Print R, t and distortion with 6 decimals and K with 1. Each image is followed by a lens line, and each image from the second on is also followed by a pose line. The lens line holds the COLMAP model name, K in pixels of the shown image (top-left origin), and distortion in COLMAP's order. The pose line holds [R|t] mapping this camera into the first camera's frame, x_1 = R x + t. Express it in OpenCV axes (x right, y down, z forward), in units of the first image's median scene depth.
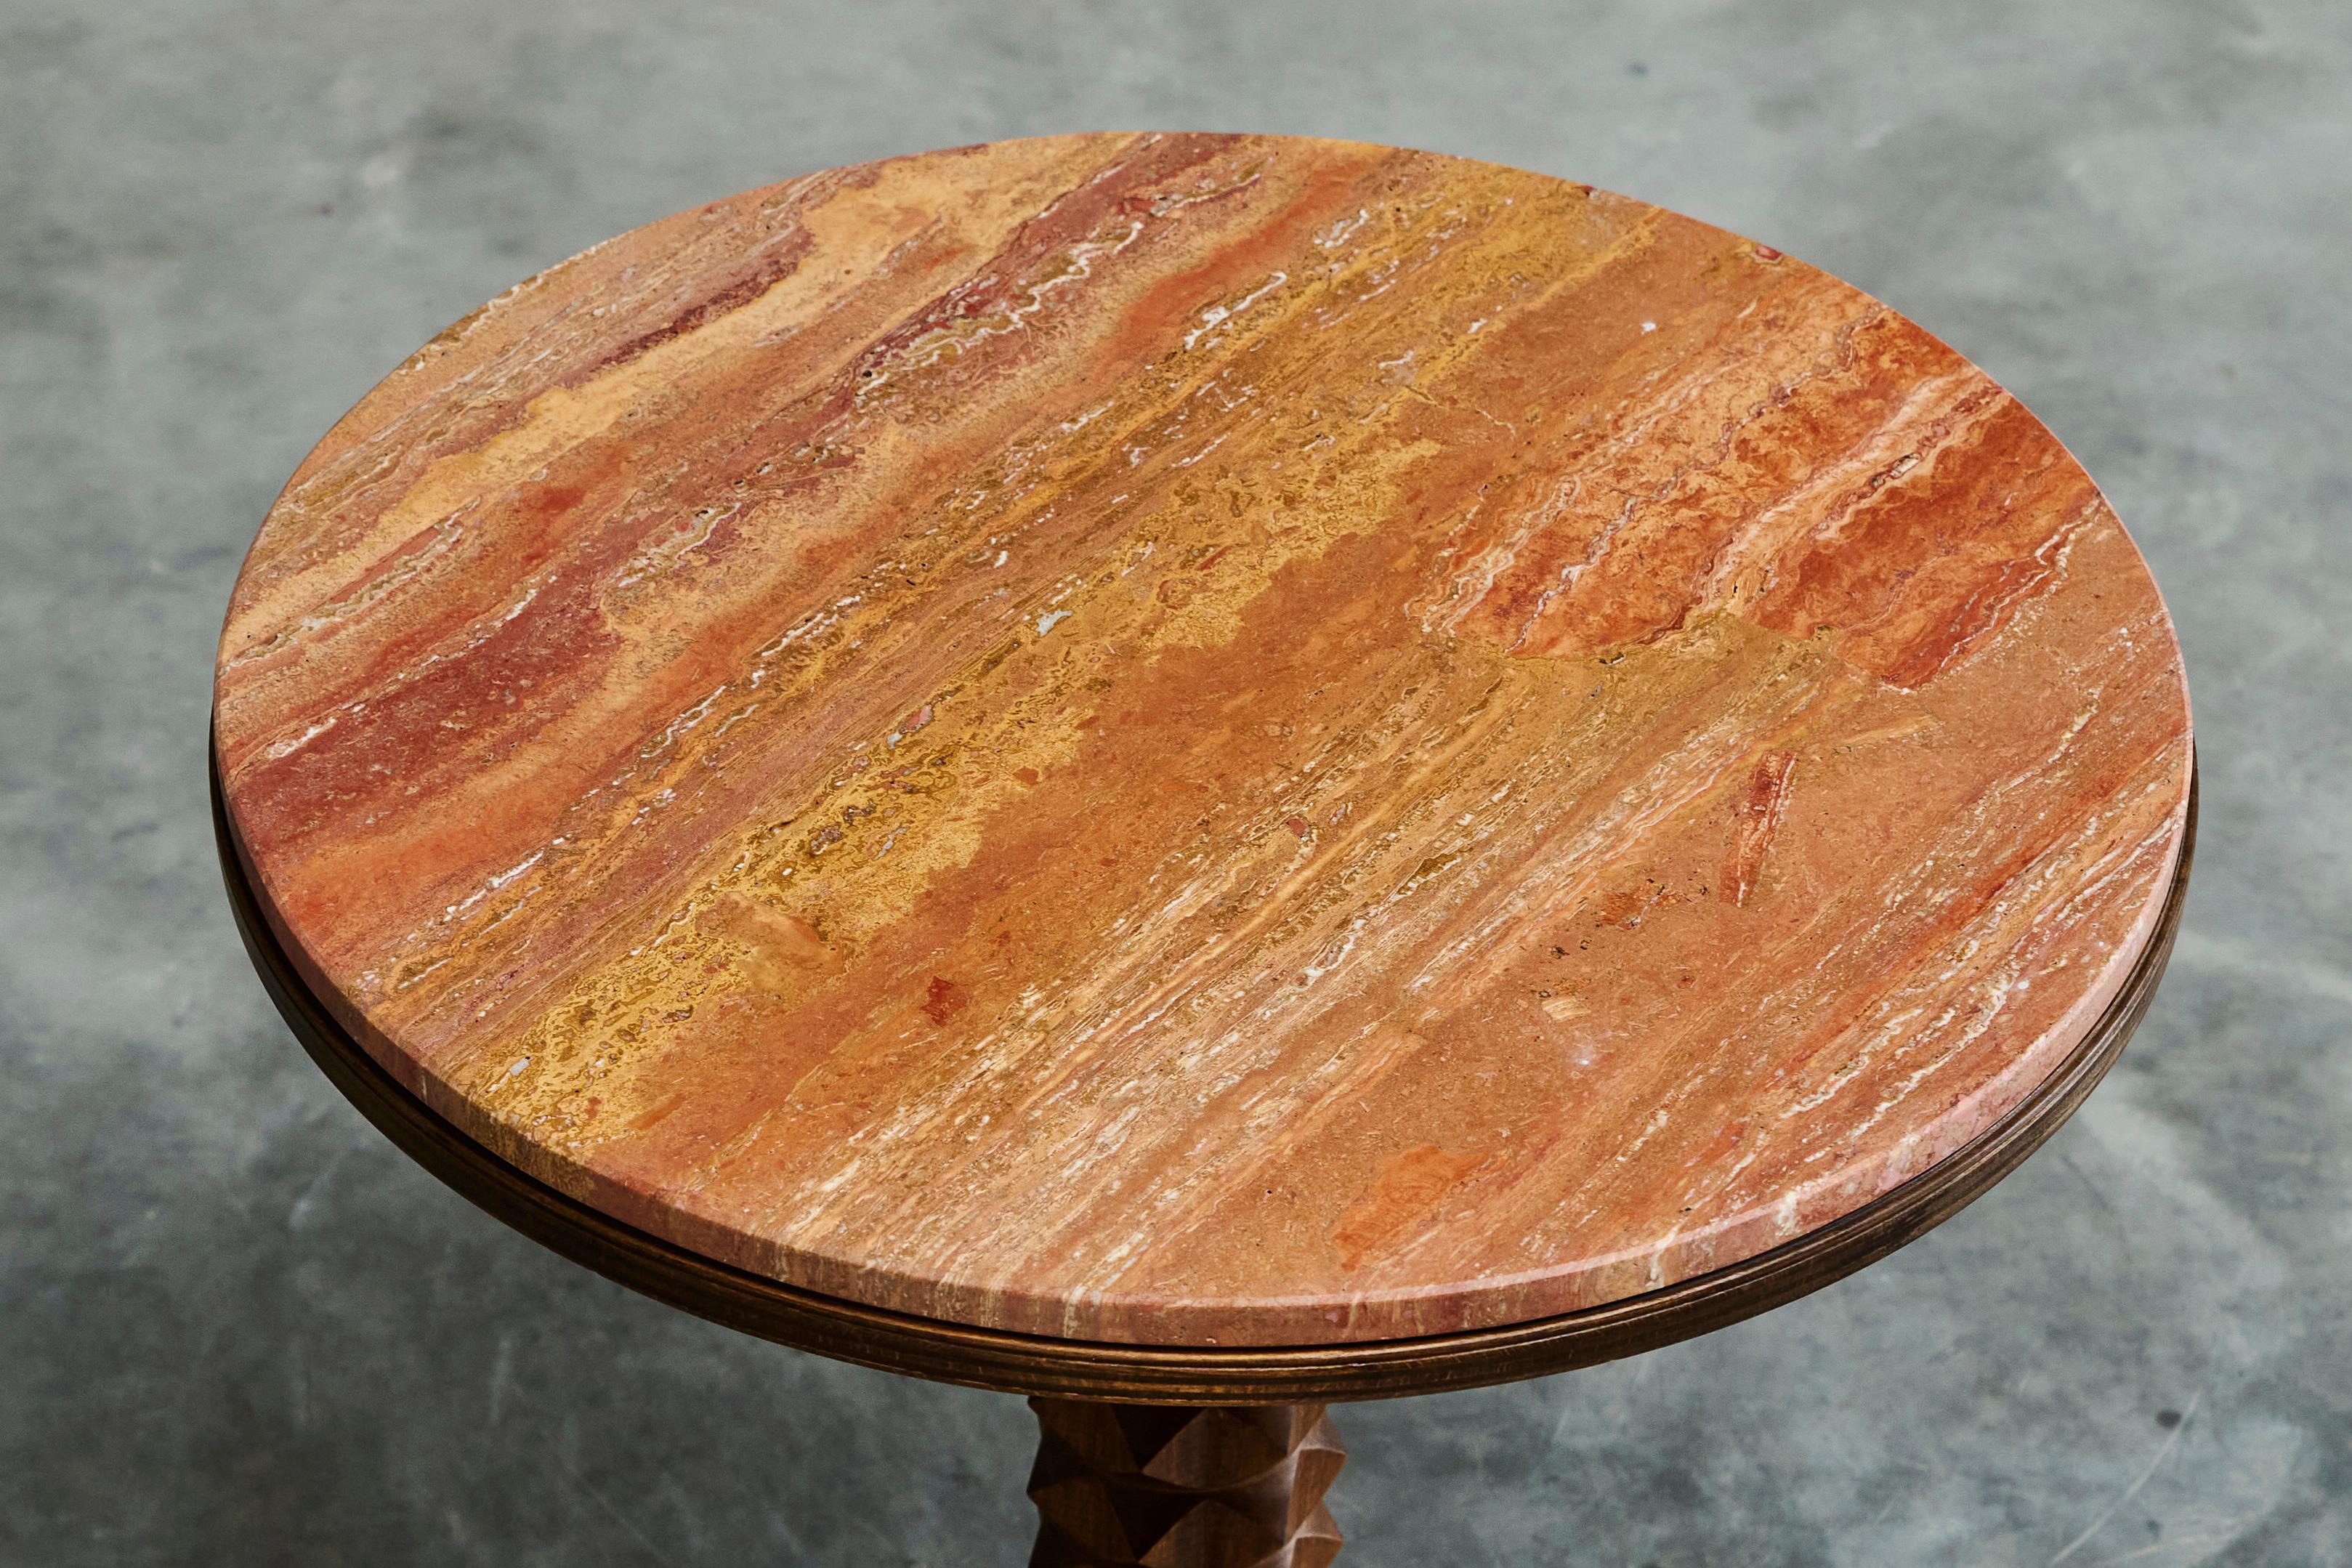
lens RADIAL K [[6117.5, 0, 1165.8], [0, 6117.5, 599.7], [0, 0, 1]] dist [0.014385, 0.000000]
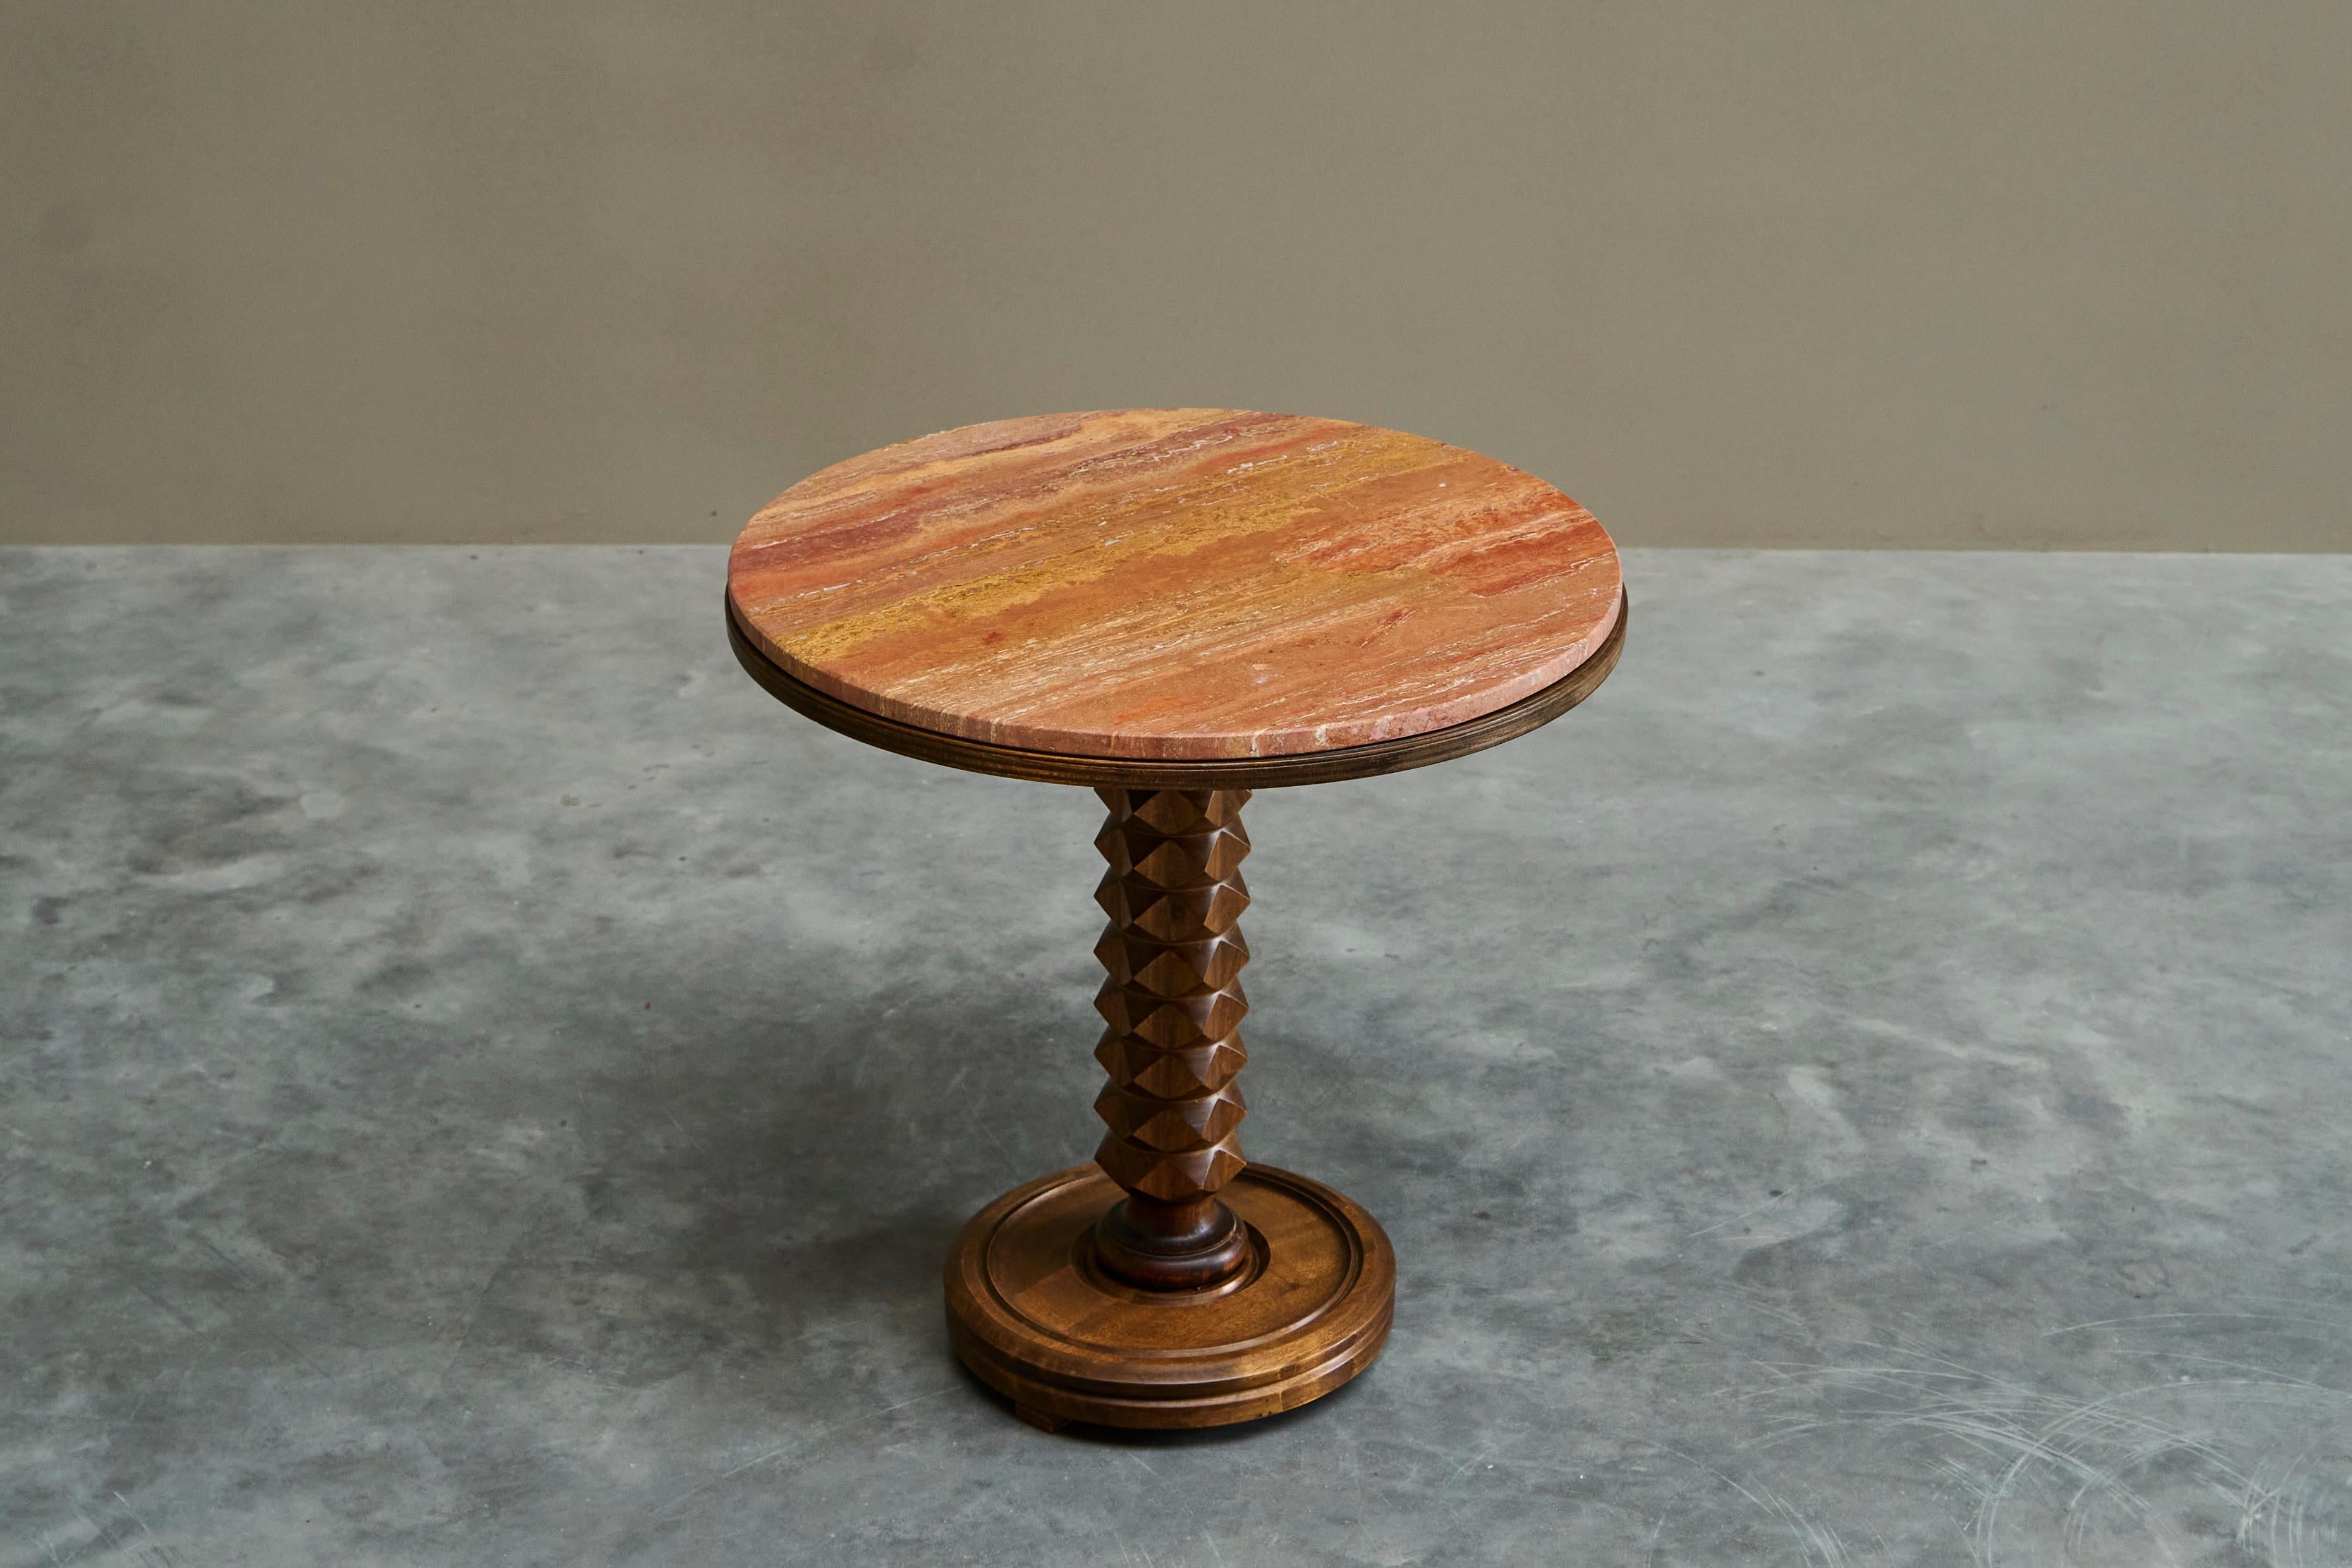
lens RADIAL K [[3909.7, 0, 1296.9], [0, 3909.7, 694.5], [0, 0, 1]] dist [-0.005340, 0.000000]
pose [[0.973757, 0.087656, -0.210032, 0.347334], [-0.131740, 0.969620, -0.206109, 0.338739], [0.185585, 0.228369, 0.955723, -0.325854]]
